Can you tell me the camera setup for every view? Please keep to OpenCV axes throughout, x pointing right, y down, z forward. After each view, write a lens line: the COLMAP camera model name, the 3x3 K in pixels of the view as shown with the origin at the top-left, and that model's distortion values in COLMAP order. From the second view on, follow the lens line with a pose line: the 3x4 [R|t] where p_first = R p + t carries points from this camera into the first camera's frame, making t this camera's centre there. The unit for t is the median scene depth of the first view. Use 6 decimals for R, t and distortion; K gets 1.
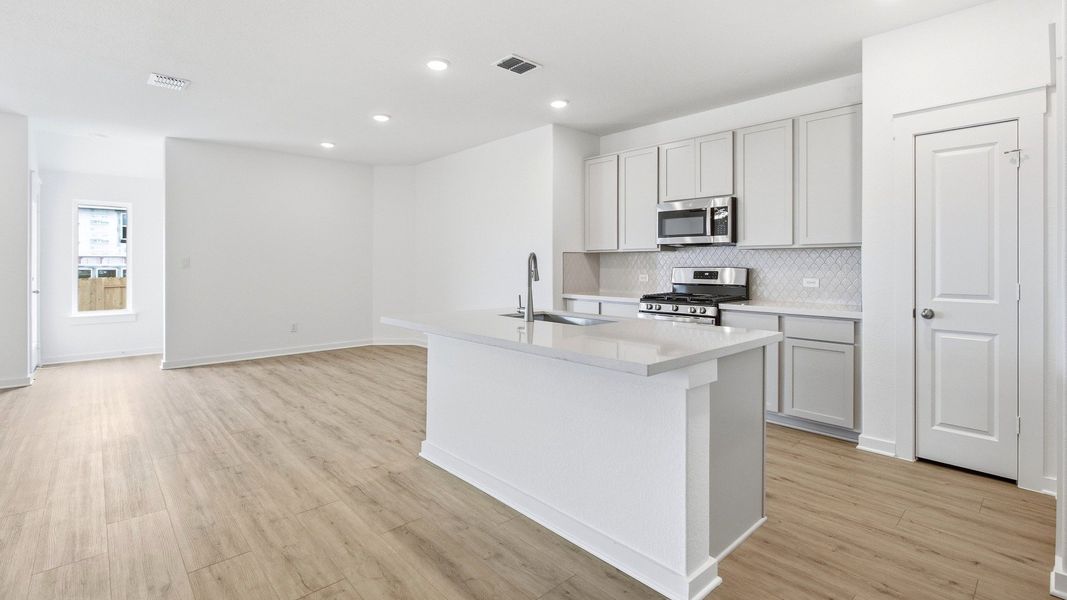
lens RADIAL K [[478.7, 0, 535.1], [0, 478.7, 264.5], [0, 0, 1]] dist [-0.000311, -0.000434]
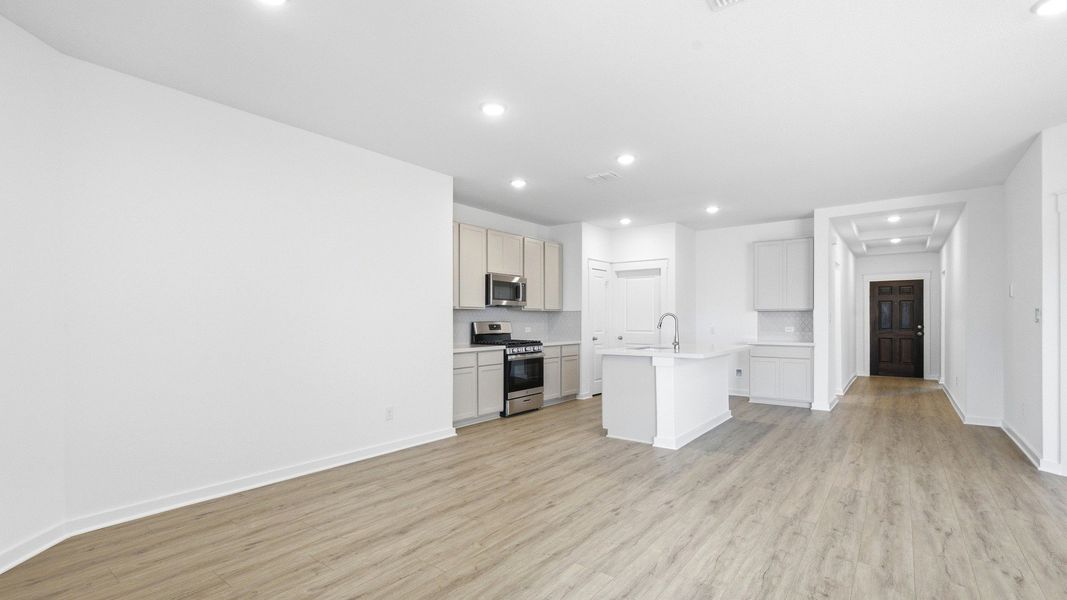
lens RADIAL K [[477.4, 0, 539.3], [0, 477.4, 319.5], [0, 0, 1]] dist [0.011644, 0.000332]
pose [[-0.172995, 0.002158, 0.984920, -1.232487], [0.003860, 0.999991, -0.001513, 0.001874], [-0.984915, 0.003540, -0.173001, 1.277139]]
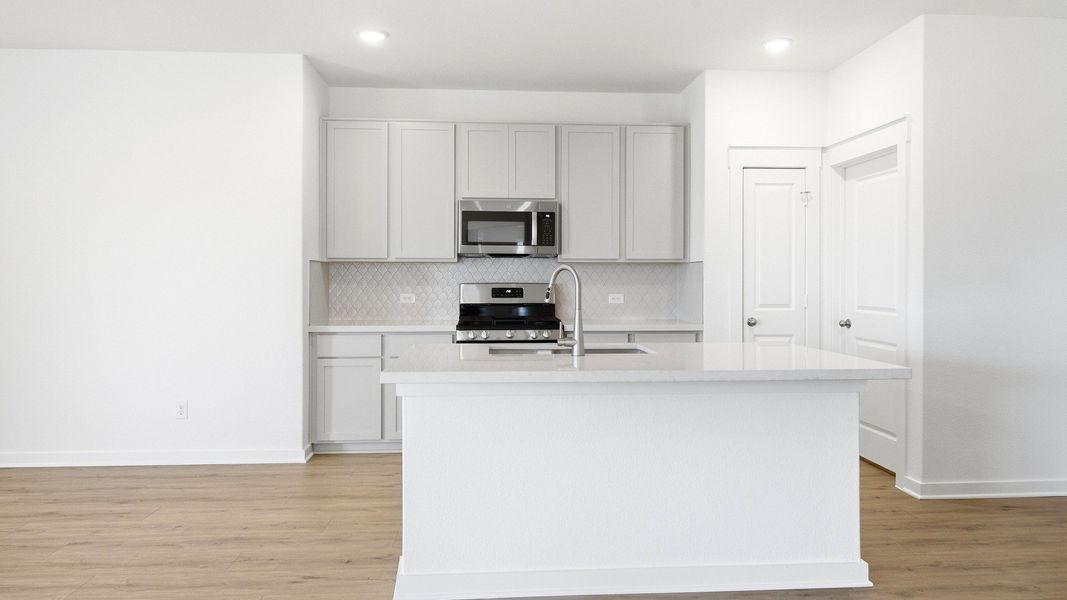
lens RADIAL K [[693.2, 0, 527.5], [0, 693.2, 280.8], [0, 0, 1]] dist [-0.001123, -0.001718]
pose [[0.632059, 0.001052, 0.774920, -0.615226], [-0.000821, 0.999999, -0.000688, 0.002819], [-0.774920, -0.000201, 0.632059, 0.260043]]
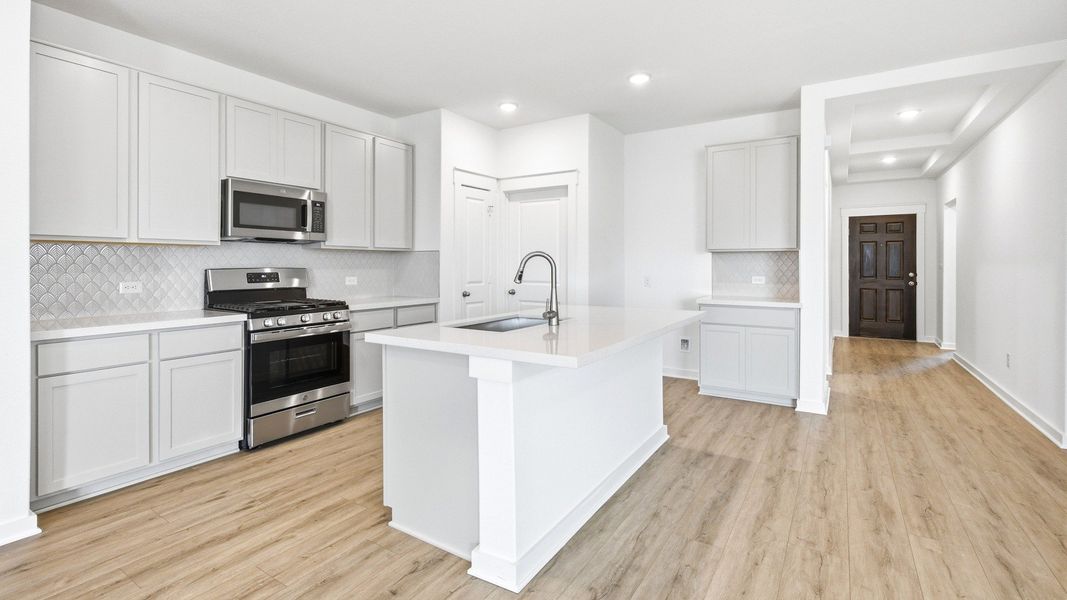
lens RADIAL K [[478.7, 0, 535.1], [0, 478.7, 264.5], [0, 0, 1]] dist [-0.000311, -0.000434]
pose [[-0.249327, 0.000278, 0.968419, -0.623280], [0.001556, 0.999999, 0.000114, 0.000304], [-0.968418, 0.001535, -0.249327, 0.864959]]
